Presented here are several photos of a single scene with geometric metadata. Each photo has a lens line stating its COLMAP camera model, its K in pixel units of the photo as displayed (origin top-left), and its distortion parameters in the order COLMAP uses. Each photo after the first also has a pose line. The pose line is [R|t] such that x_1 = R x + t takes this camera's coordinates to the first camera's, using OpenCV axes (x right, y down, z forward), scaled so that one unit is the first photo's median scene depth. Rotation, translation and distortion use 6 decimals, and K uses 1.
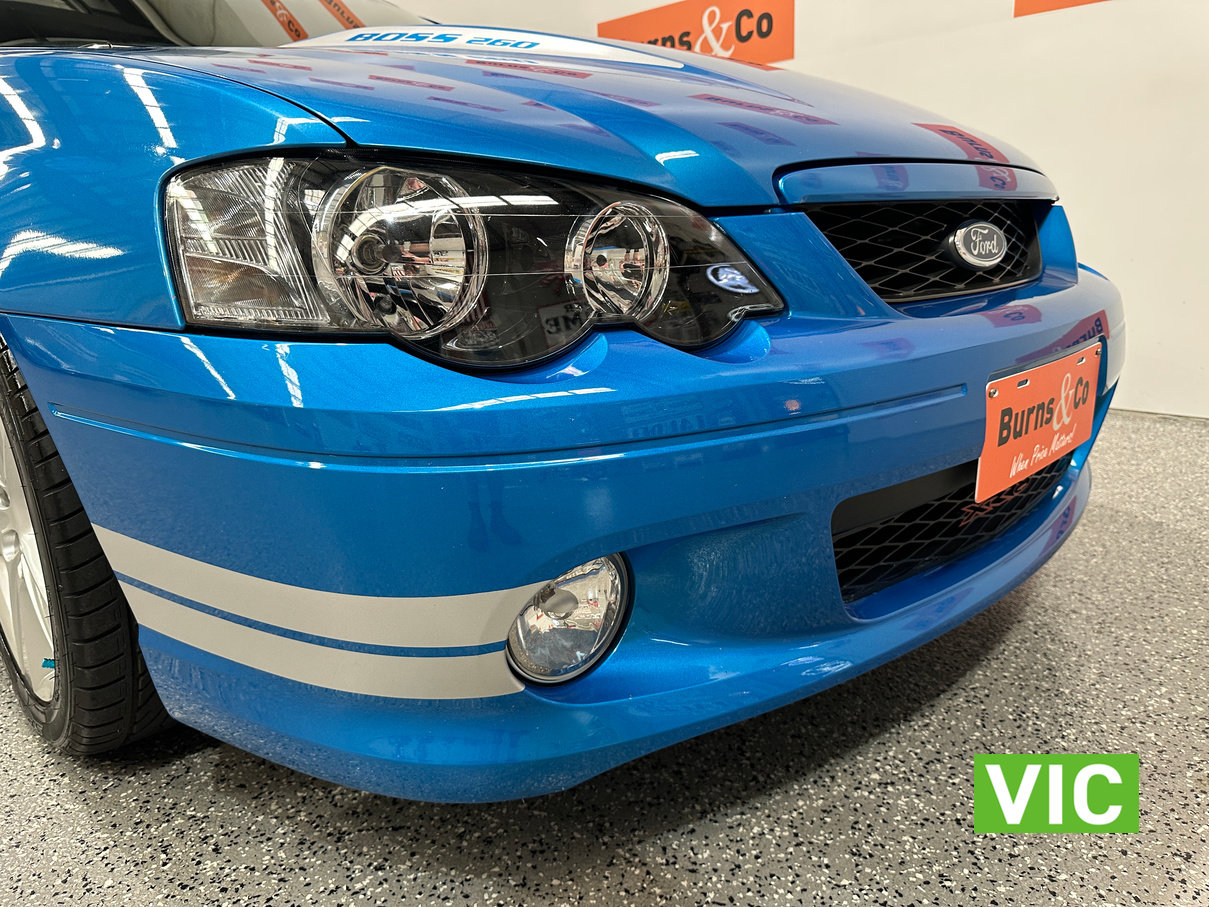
lens RADIAL K [[868.7, 0, 604.5], [0, 868.7, 453.5], [0, 0, 1]] dist [0.086717, -0.102636]
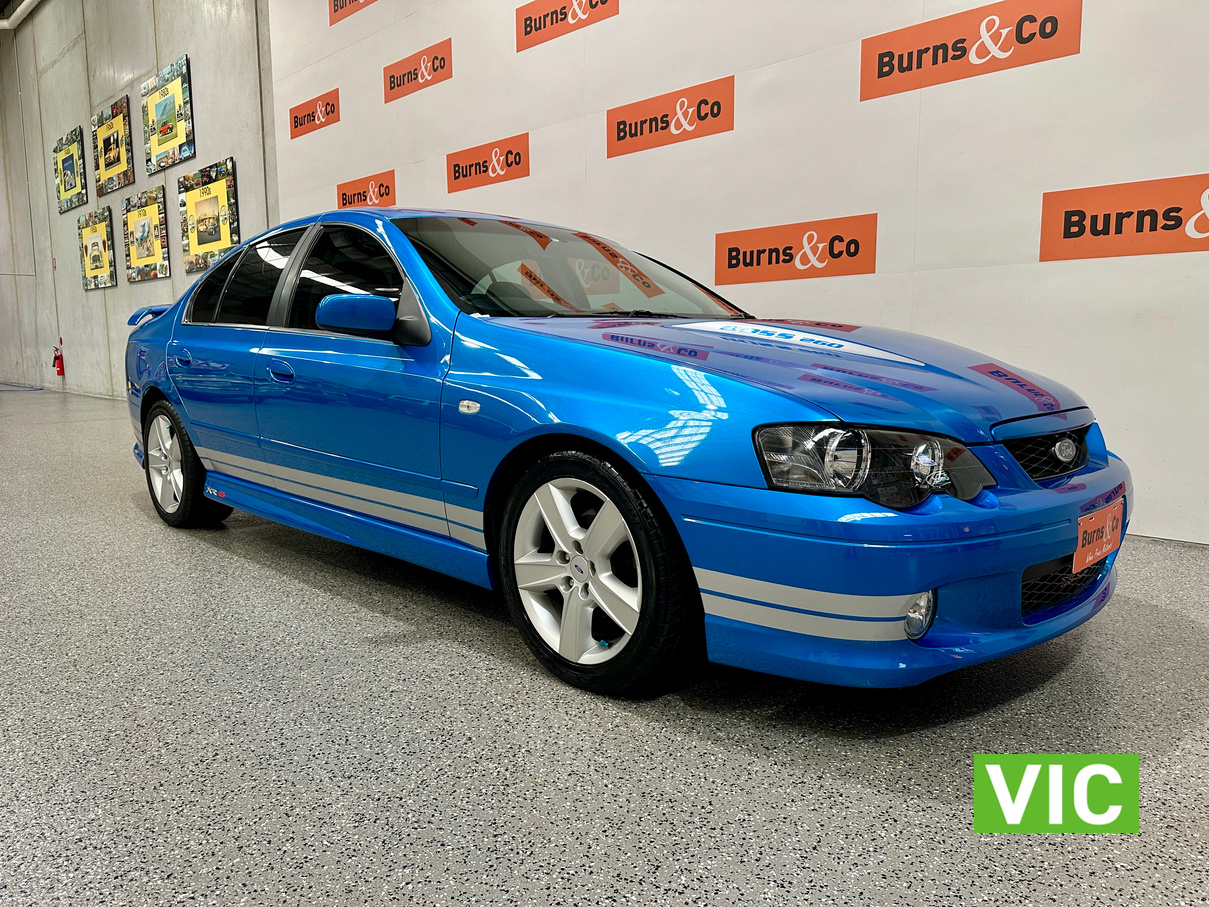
lens RADIAL K [[868.7, 0, 604.5], [0, 868.7, 453.5], [0, 0, 1]] dist [0.086717, -0.102636]
pose [[0.999446, 0.031815, 0.009727, -0.655249], [-0.030382, 0.991972, -0.122751, 0.055695], [-0.013554, 0.122388, 0.992390, -1.012020]]
